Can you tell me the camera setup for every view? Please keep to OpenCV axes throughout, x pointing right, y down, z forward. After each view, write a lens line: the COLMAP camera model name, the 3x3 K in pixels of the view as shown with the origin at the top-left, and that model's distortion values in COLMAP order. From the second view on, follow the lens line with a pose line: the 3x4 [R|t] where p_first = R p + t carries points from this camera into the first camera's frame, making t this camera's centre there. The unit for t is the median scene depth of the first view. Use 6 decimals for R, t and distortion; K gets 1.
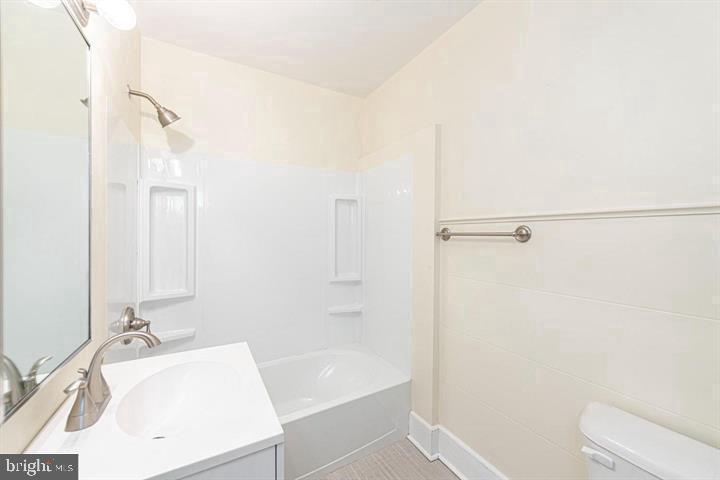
lens RADIAL K [[283.3, 0, 363.7], [0, 283.3, 238.4], [0, 0, 1]] dist [0.002771, -0.000332]
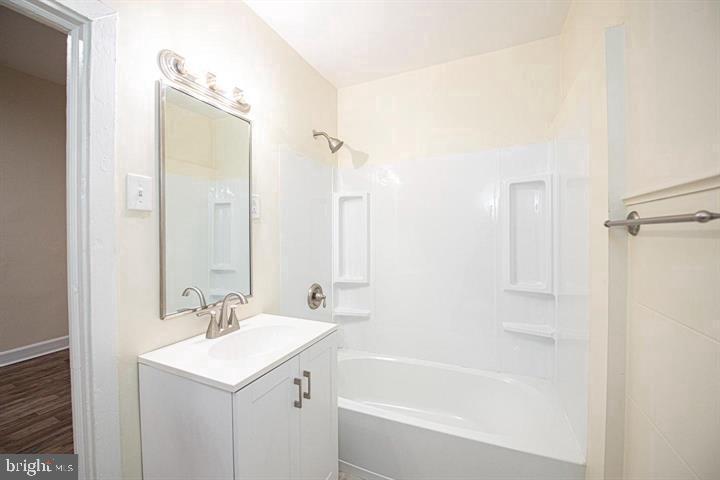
lens RADIAL K [[291.7, 0, 358.3], [0, 291.7, 236.0], [0, 0, 1]] dist [-0.015394, -0.000102]
pose [[0.582264, -0.009535, -0.812944, 0.398986], [0.003733, 0.999952, -0.009055, 0.011873], [0.812991, 0.002238, 0.582272, 0.253889]]
